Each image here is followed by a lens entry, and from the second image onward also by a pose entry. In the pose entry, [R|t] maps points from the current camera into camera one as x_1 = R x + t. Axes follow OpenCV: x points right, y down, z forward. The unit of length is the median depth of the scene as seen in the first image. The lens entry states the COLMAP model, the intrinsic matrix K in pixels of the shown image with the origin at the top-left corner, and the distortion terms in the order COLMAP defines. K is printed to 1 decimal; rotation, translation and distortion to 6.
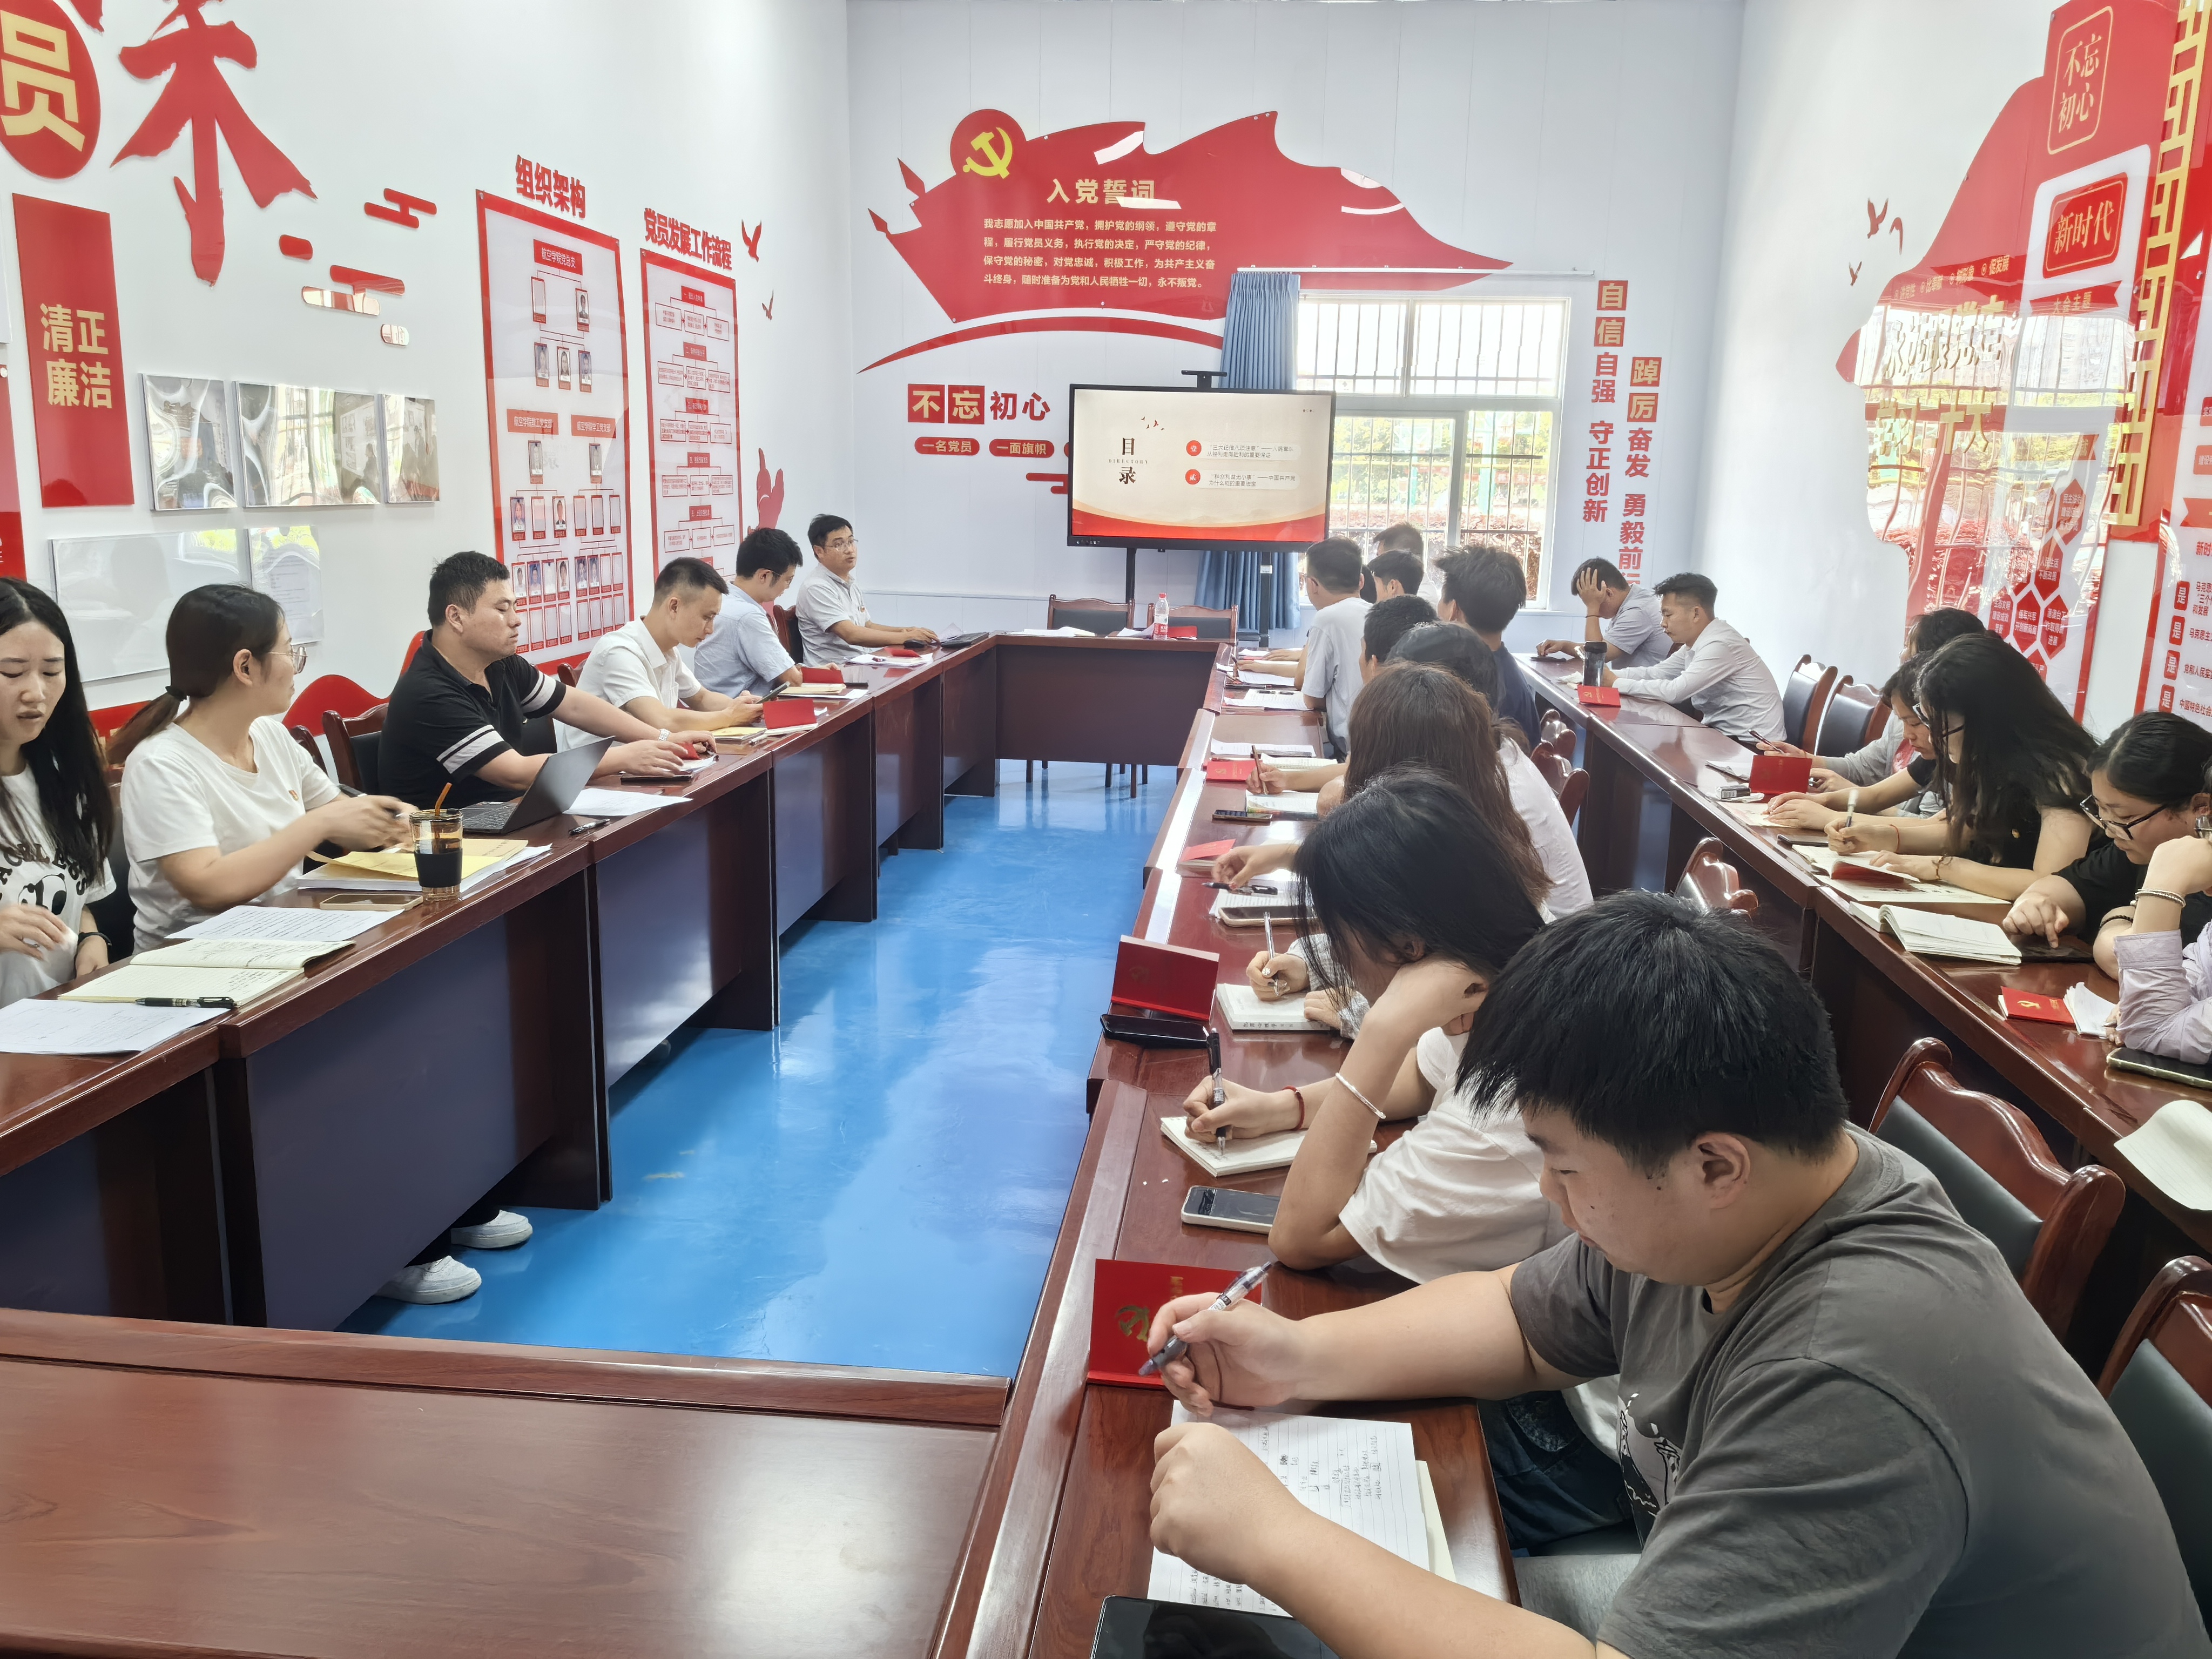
lens RADIAL K [[1735.0, 0, 1135.8], [0, 1735.0, 831.7], [0, 0, 1]] dist [0.052765, -0.069211]
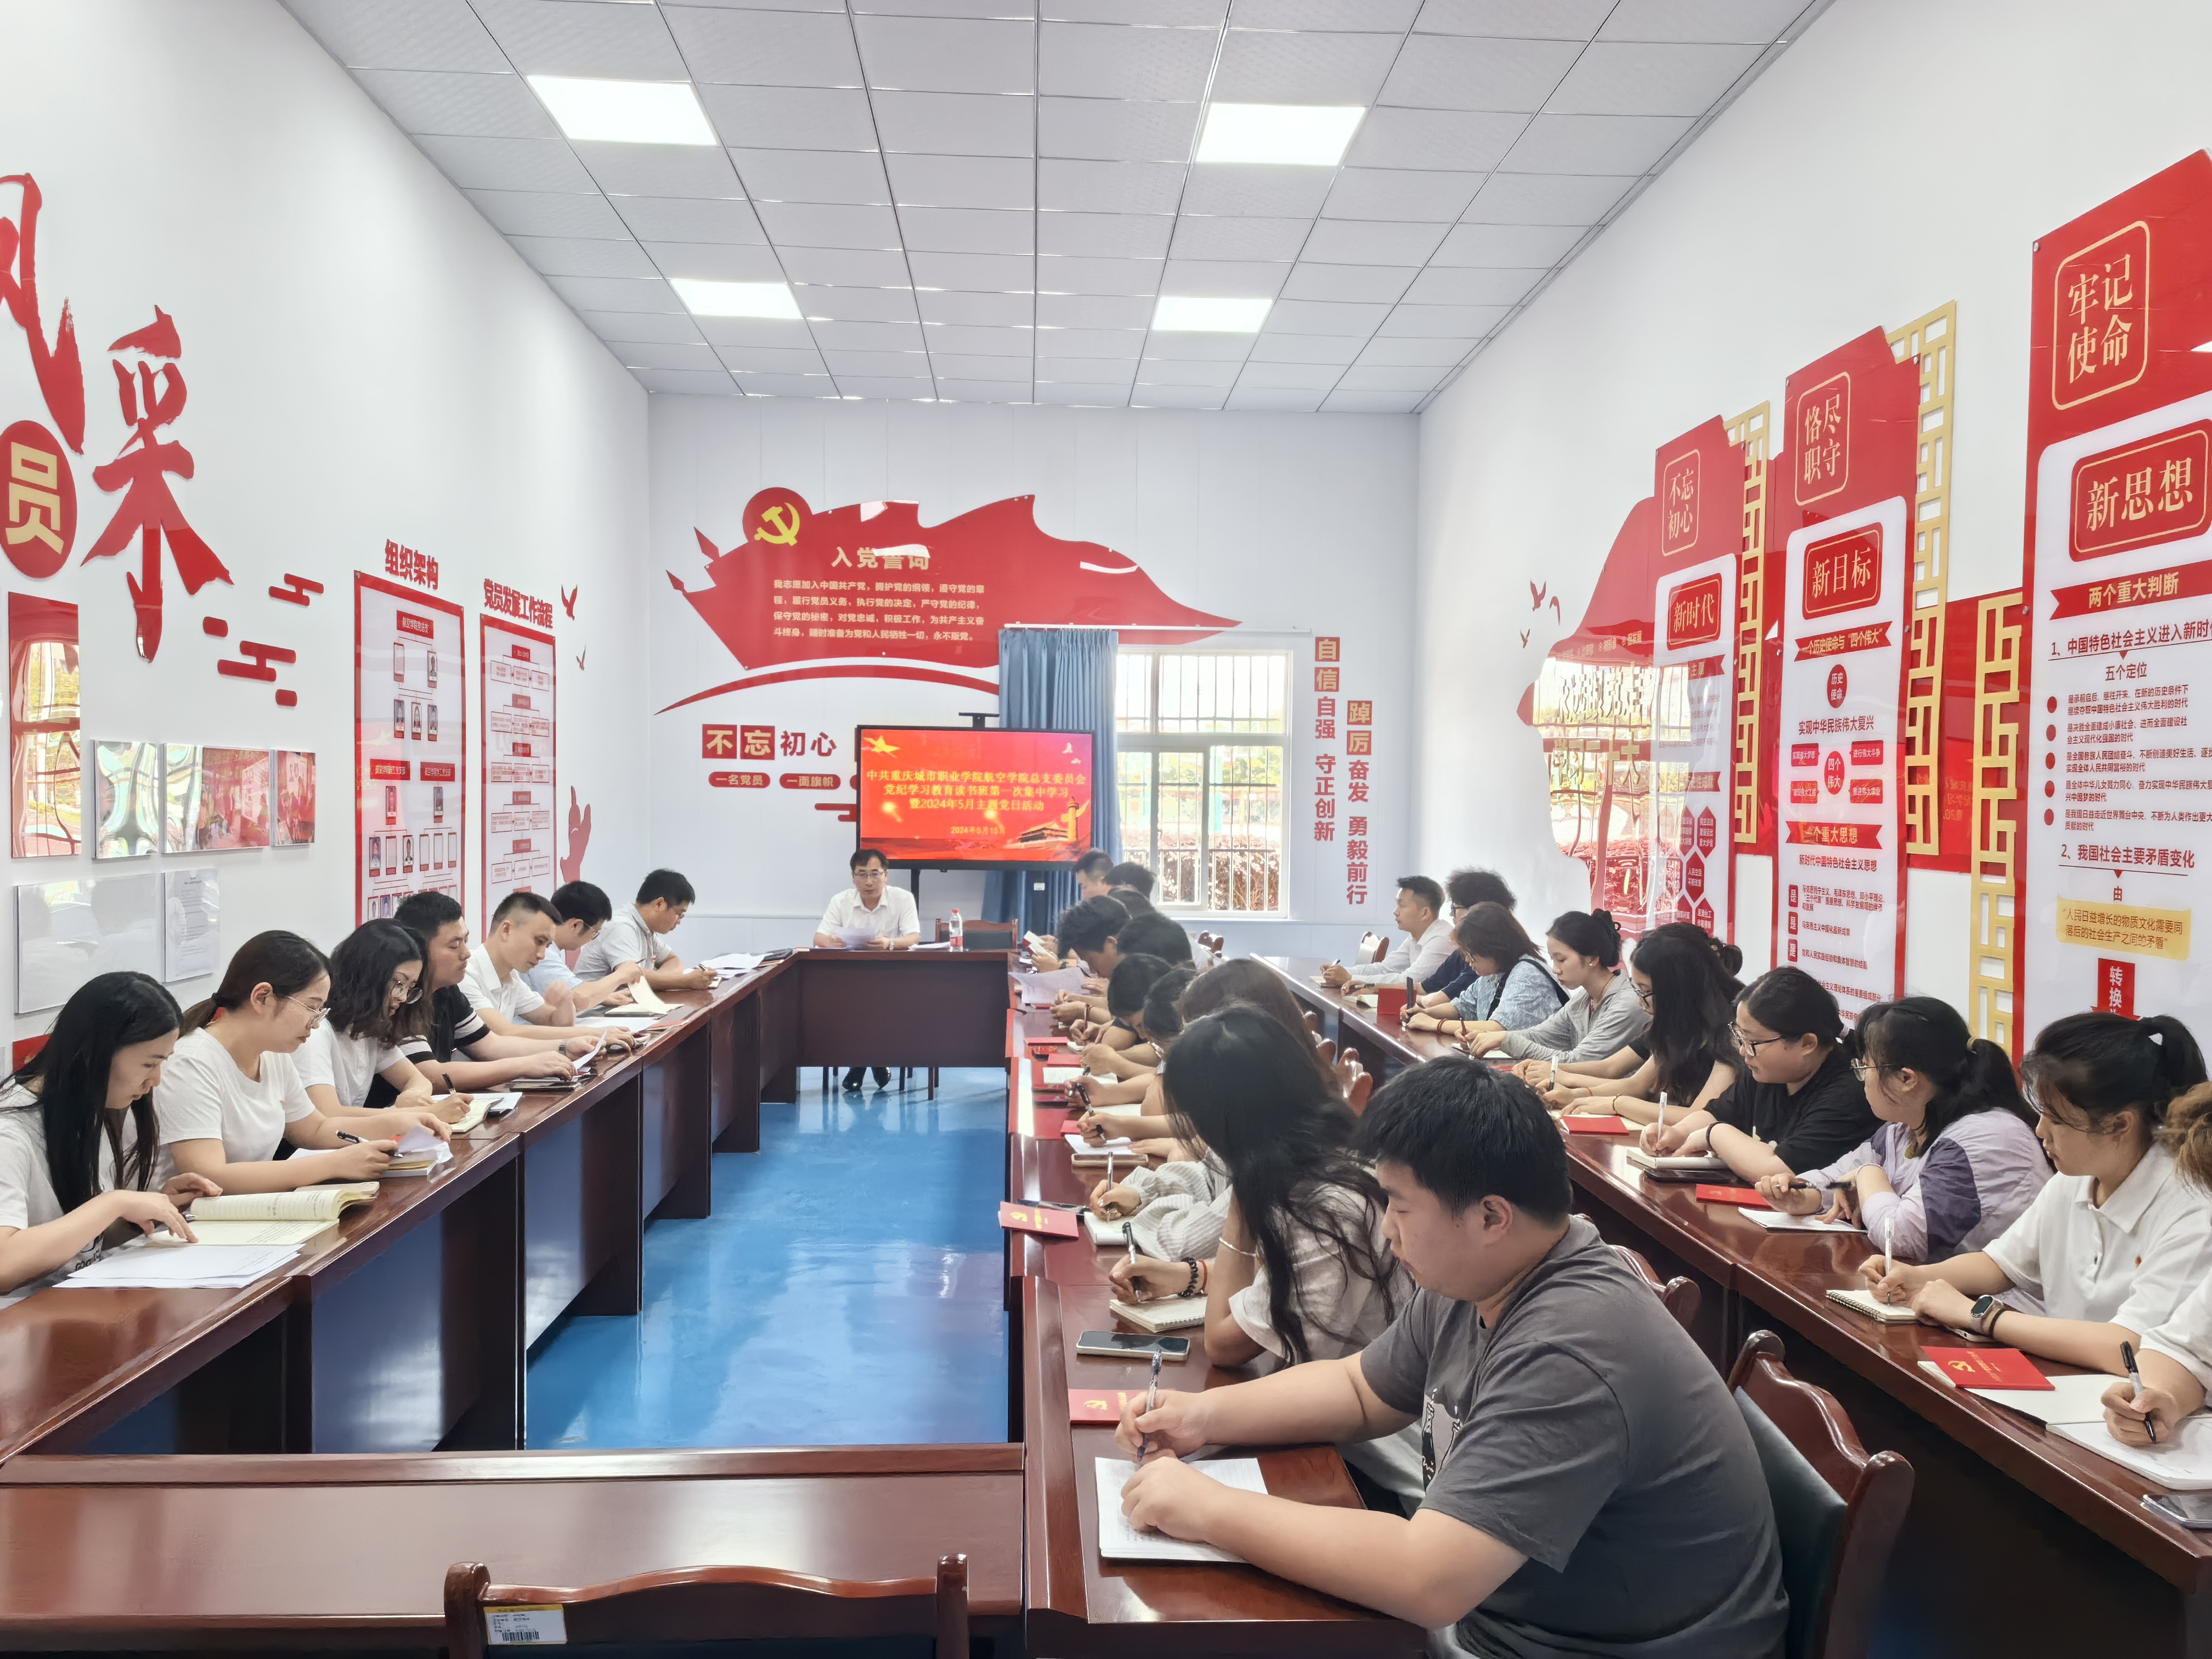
lens RADIAL K [[1716.9, 0, 1137.6], [0, 1716.9, 862.3], [0, 0, 1]] dist [0.047564, -0.001996]
pose [[0.988107, -0.016821, 0.152844, -0.036913], [0.041347, 0.986455, -0.158734, 0.011637], [-0.148103, 0.163165, 0.975419, -0.093325]]
